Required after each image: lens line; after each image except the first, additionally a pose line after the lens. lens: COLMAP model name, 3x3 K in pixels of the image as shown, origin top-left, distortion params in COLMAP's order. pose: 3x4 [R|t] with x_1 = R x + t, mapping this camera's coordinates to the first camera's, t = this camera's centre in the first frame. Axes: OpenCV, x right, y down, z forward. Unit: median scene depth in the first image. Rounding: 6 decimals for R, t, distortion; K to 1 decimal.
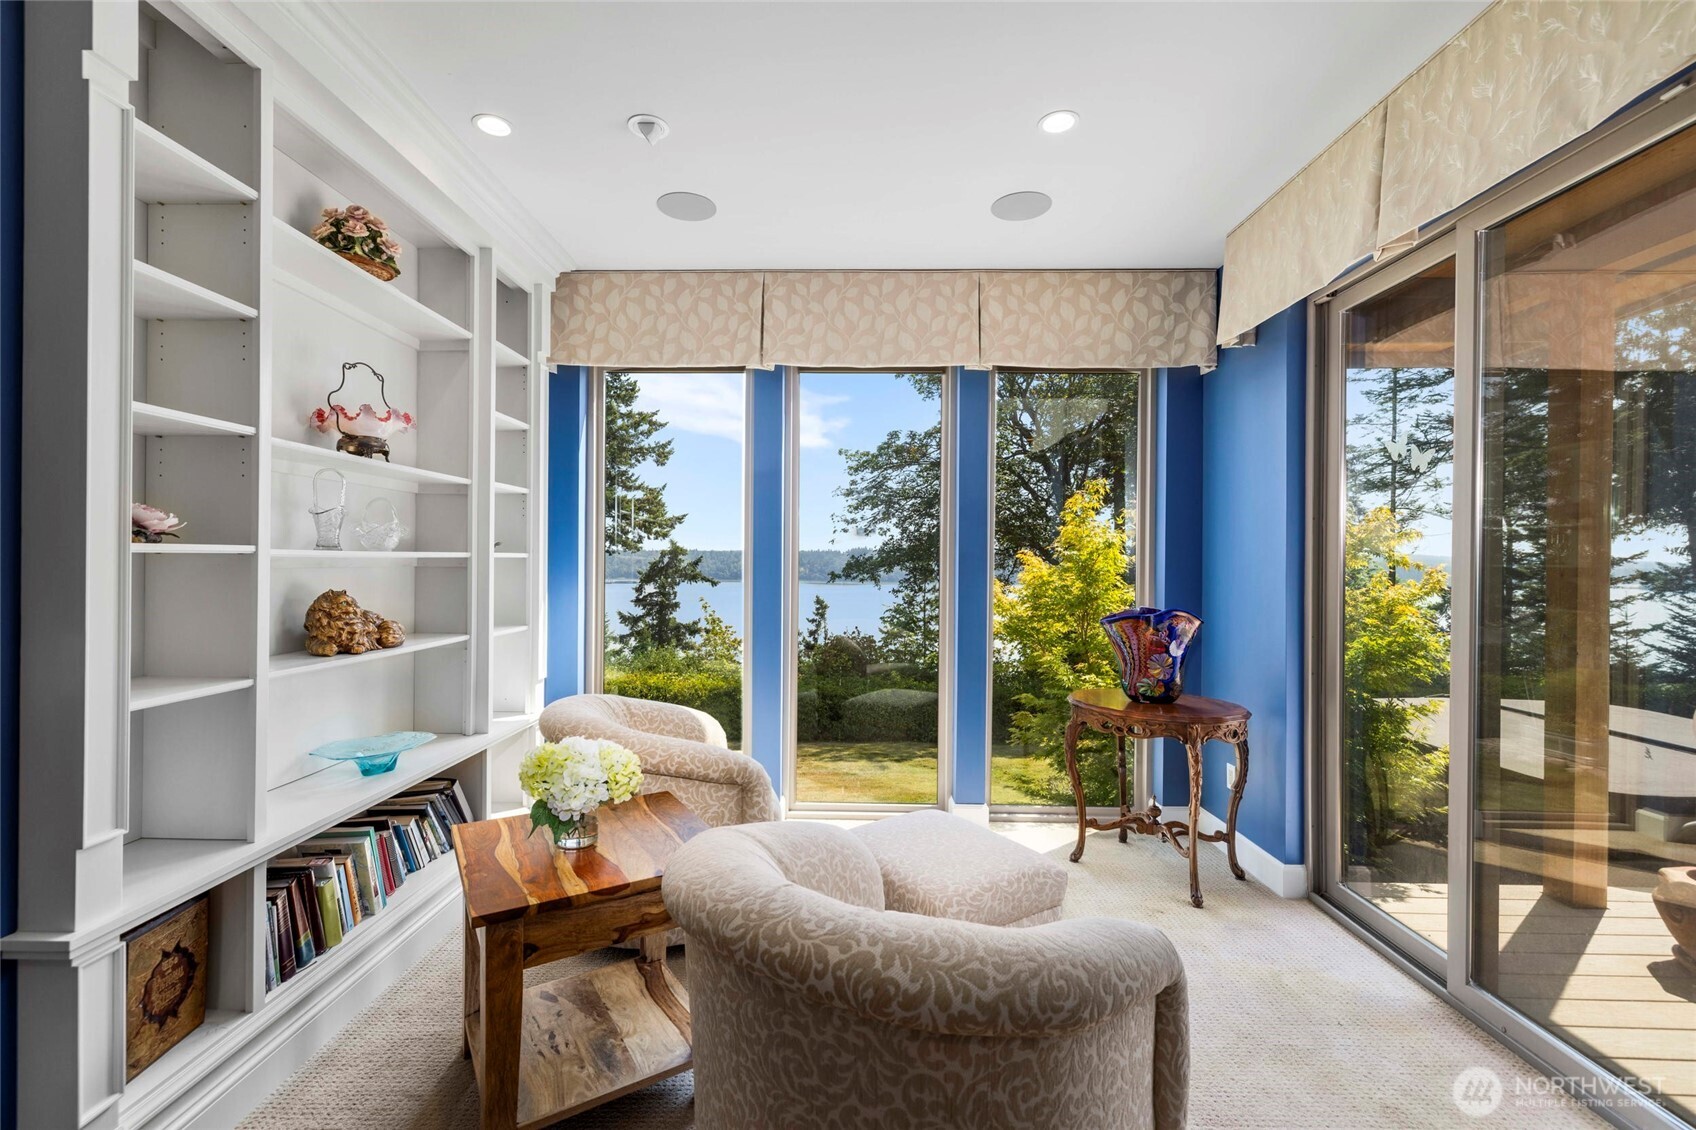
lens RADIAL K [[725.2, 0, 839.0], [0, 725.2, 556.1], [0, 0, 1]] dist [0.001245, 0.000204]
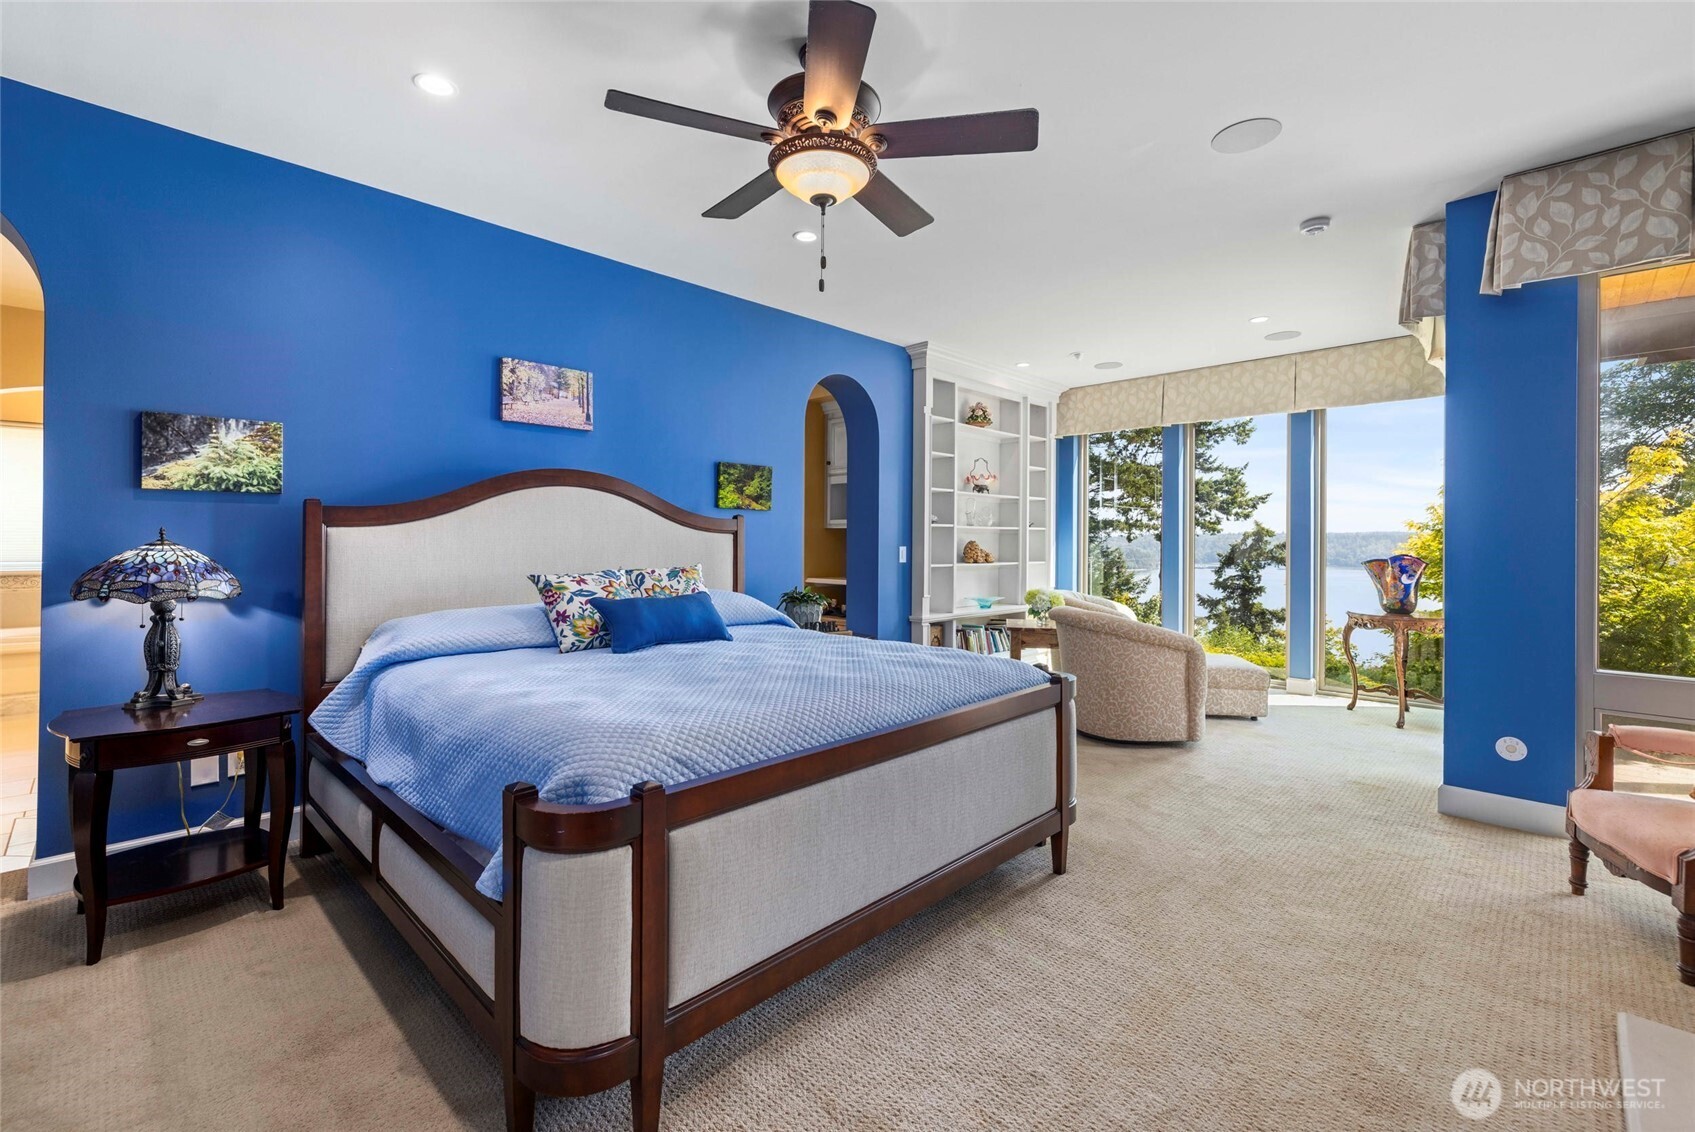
lens RADIAL K [[724.8, 0, 838.5], [0, 724.8, 557.1], [0, 0, 1]] dist [0.001245, 0.000204]
pose [[0.715989, 0.012648, -0.697997, 0.611873], [0.003799, 0.999750, 0.022012, 0.032644], [0.698101, -0.018412, 0.715762, -0.938330]]
